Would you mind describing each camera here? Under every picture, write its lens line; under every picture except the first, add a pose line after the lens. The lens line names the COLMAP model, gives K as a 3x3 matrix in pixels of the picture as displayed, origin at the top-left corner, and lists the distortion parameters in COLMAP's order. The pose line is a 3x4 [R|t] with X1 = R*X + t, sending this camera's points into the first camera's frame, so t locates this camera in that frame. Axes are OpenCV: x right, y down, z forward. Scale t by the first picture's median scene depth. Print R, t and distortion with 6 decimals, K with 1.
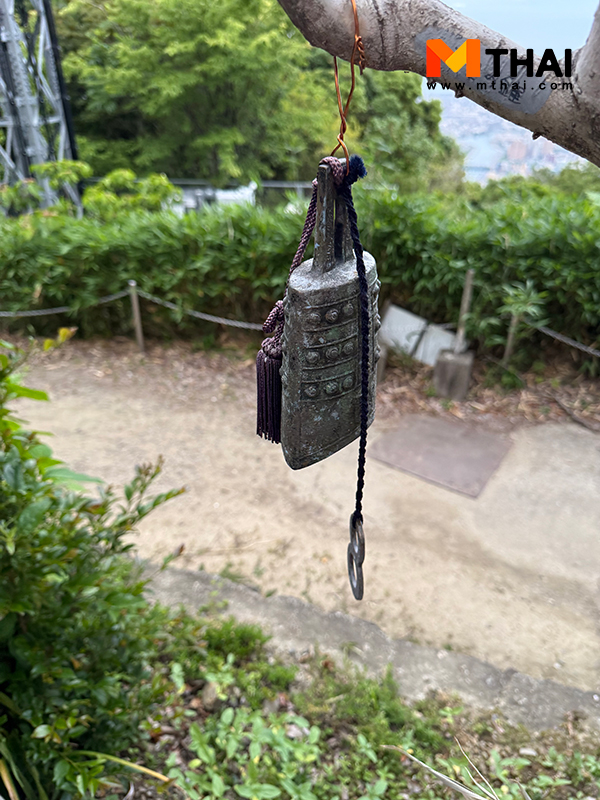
lens RADIAL K [[580.2, 0, 304.5], [0, 580.2, 396.0], [0, 0, 1]] dist [0.053624, -0.058118]
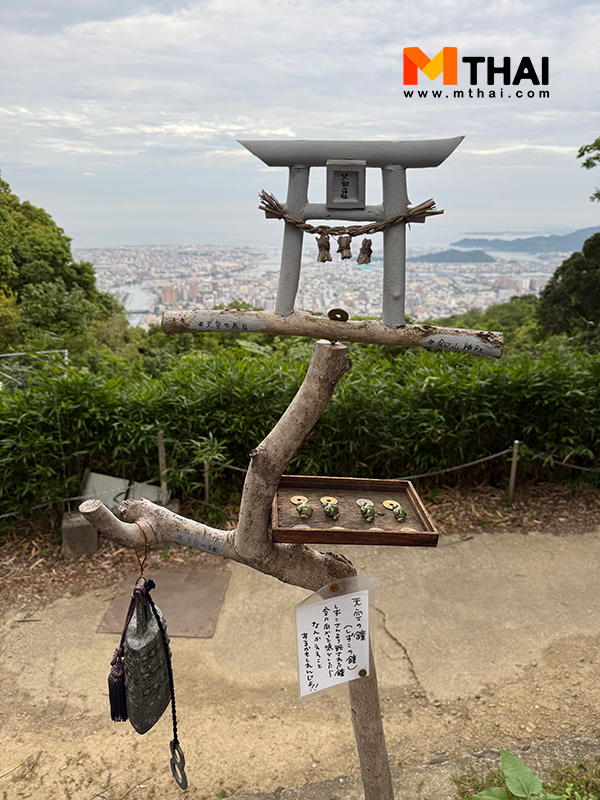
lens RADIAL K [[580.2, 0, 292.2], [0, 580.2, 404.1], [0, 0, 1]] dist [0.053624, -0.058118]
pose [[0.861519, -0.156750, 0.482923, -0.028778], [0.252789, 0.957303, -0.140241, -0.041567], [-0.440321, 0.242898, 0.864360, -0.092310]]
